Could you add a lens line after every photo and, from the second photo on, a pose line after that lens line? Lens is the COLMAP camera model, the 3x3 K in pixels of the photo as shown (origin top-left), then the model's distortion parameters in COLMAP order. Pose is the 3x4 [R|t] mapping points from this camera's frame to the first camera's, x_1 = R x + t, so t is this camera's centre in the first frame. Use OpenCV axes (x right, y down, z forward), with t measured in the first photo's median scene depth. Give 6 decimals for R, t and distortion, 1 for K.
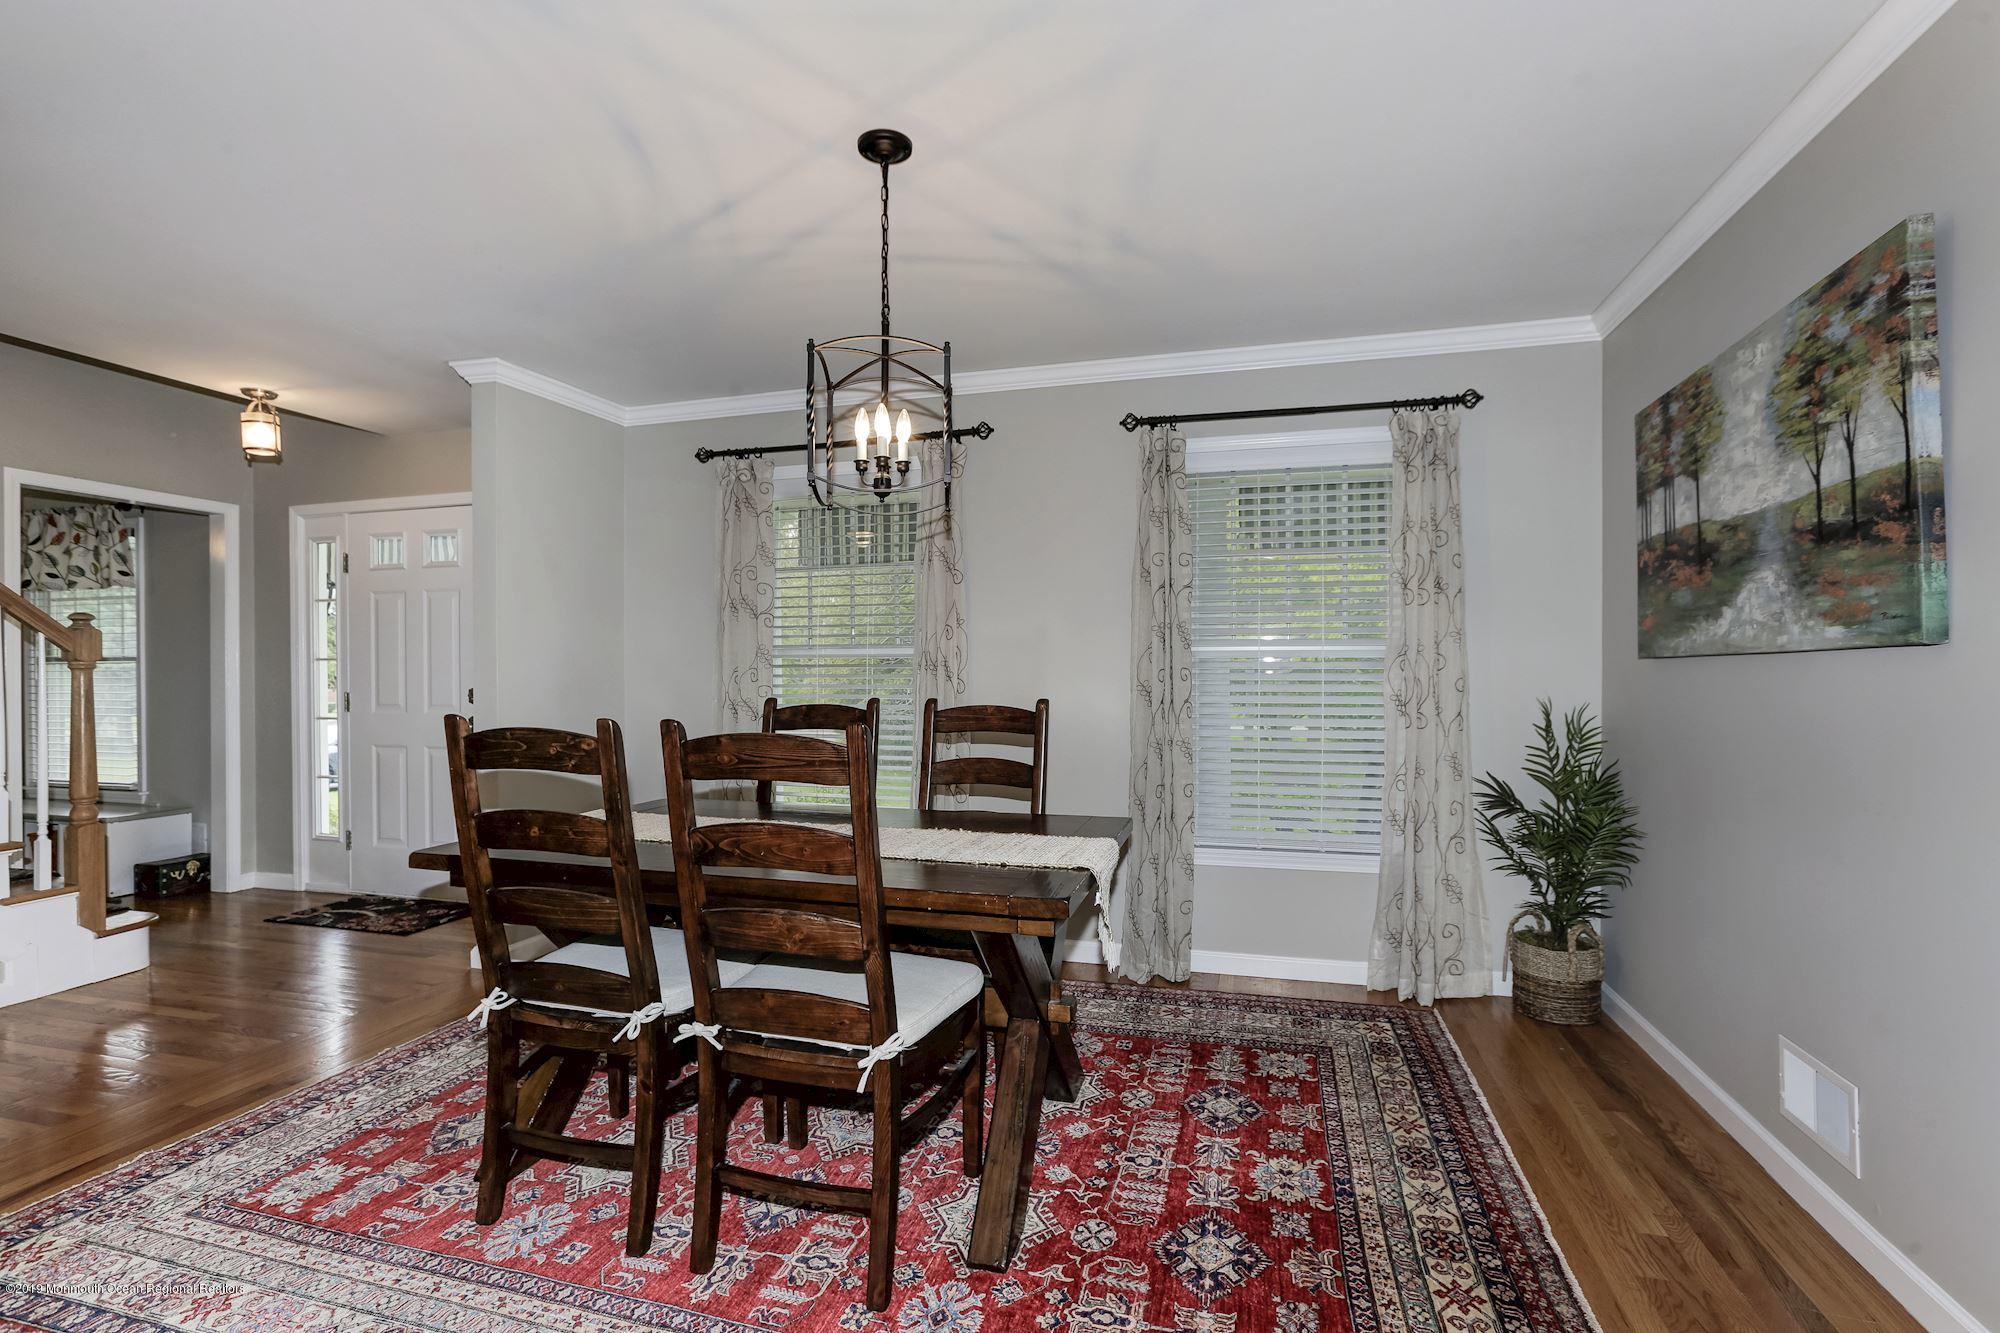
lens RADIAL K [[906.2, 0, 1002.1], [0, 906.2, 671.6], [0, 0, 1]] dist [0.000977, 0.000524]
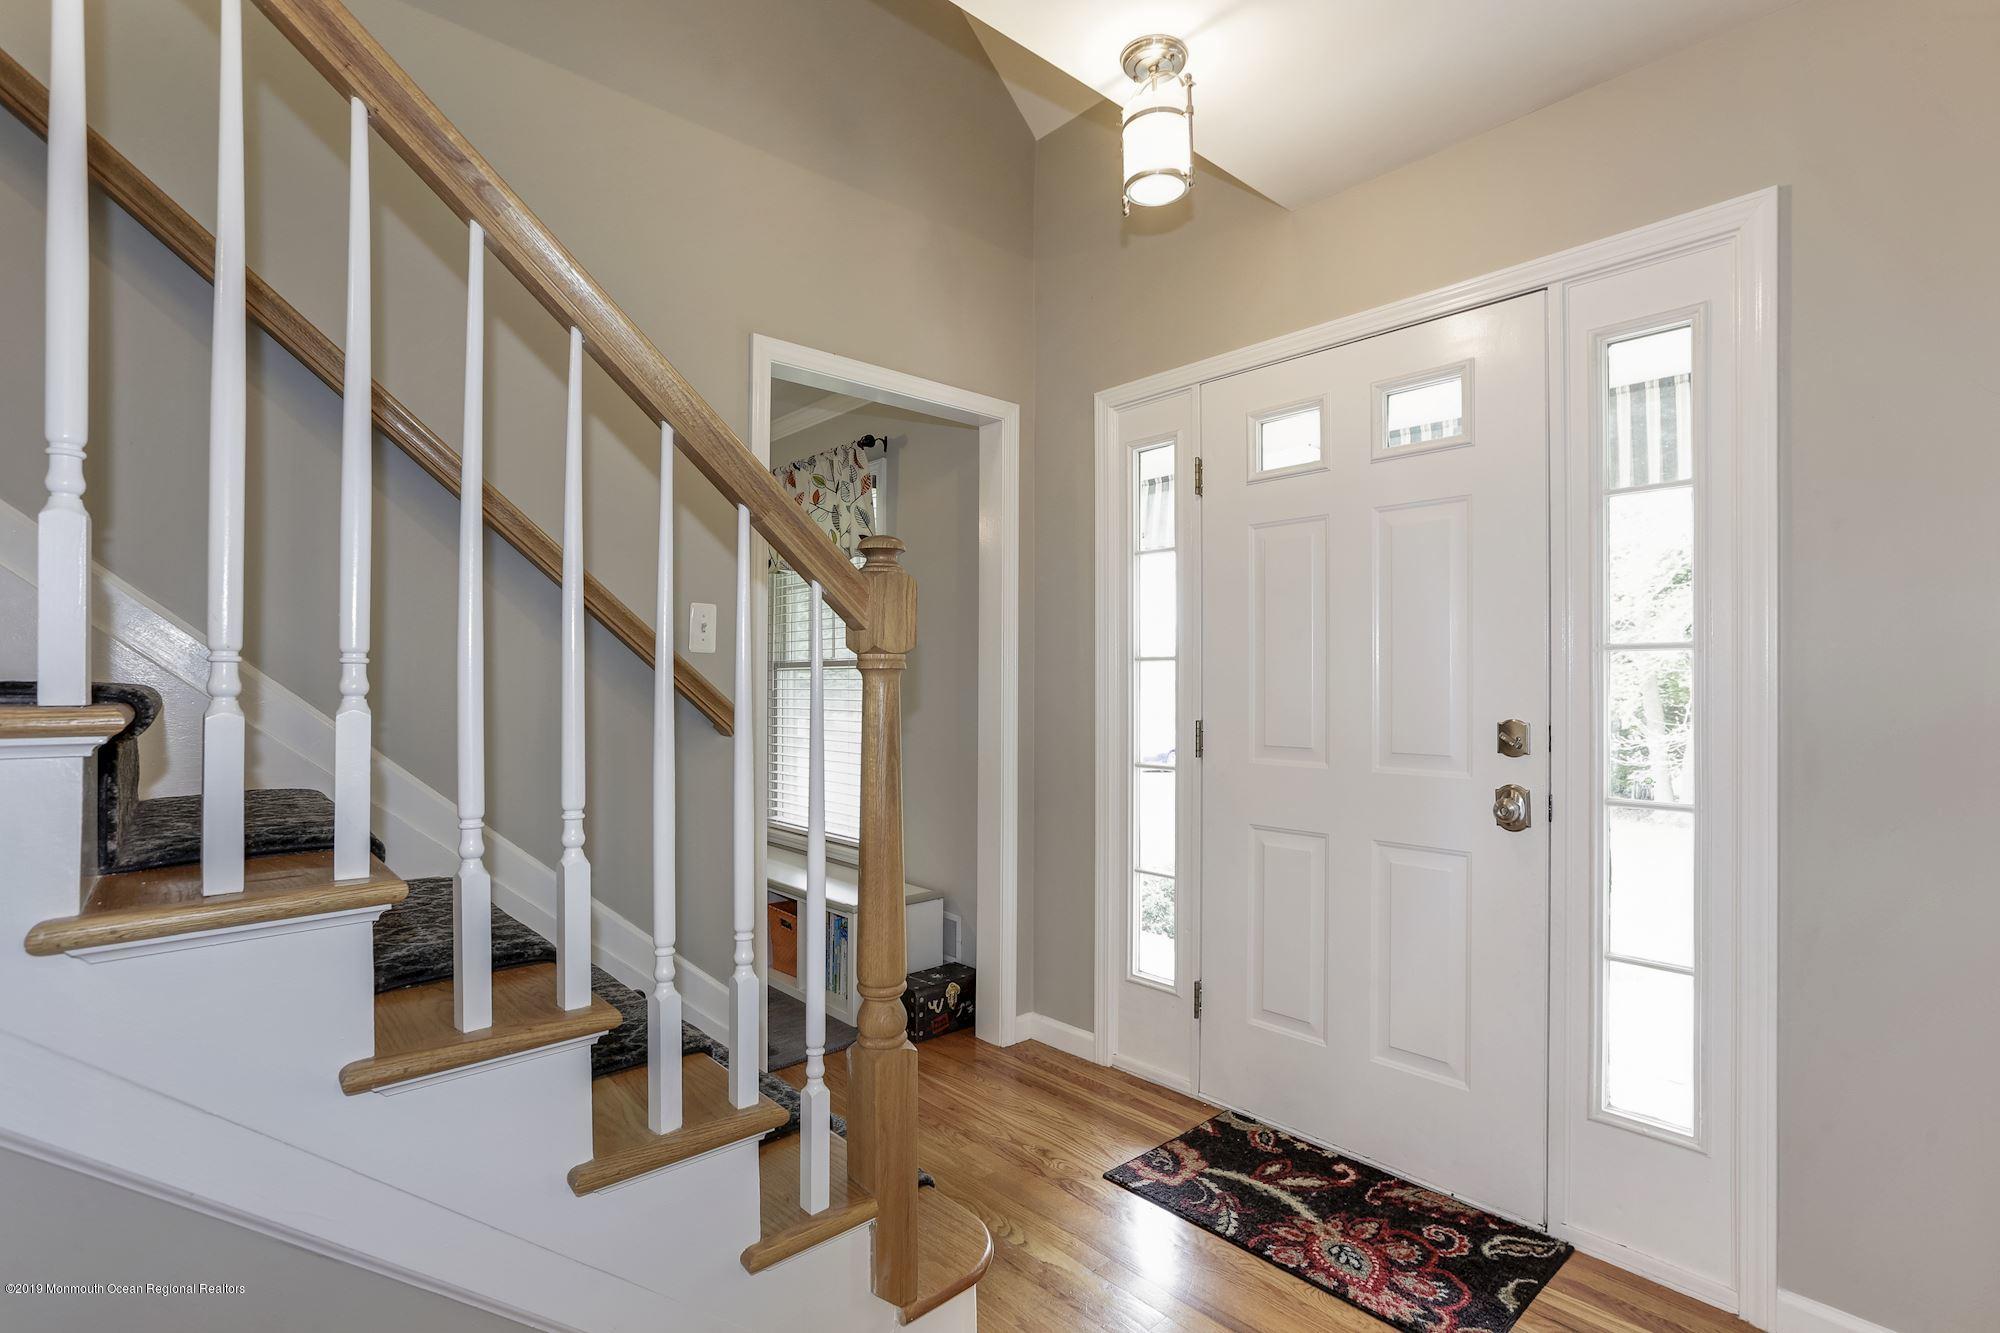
lens RADIAL K [[923.7, 0, 1008.7], [0, 923.7, 681.0], [0, 0, 1]] dist [-0.001215, 0.000271]
pose [[0.851837, -0.002356, -0.523802, -0.521411], [-0.001074, 0.999980, -0.006245, 0.002865], [0.523806, 0.005882, 0.851817, 0.471875]]
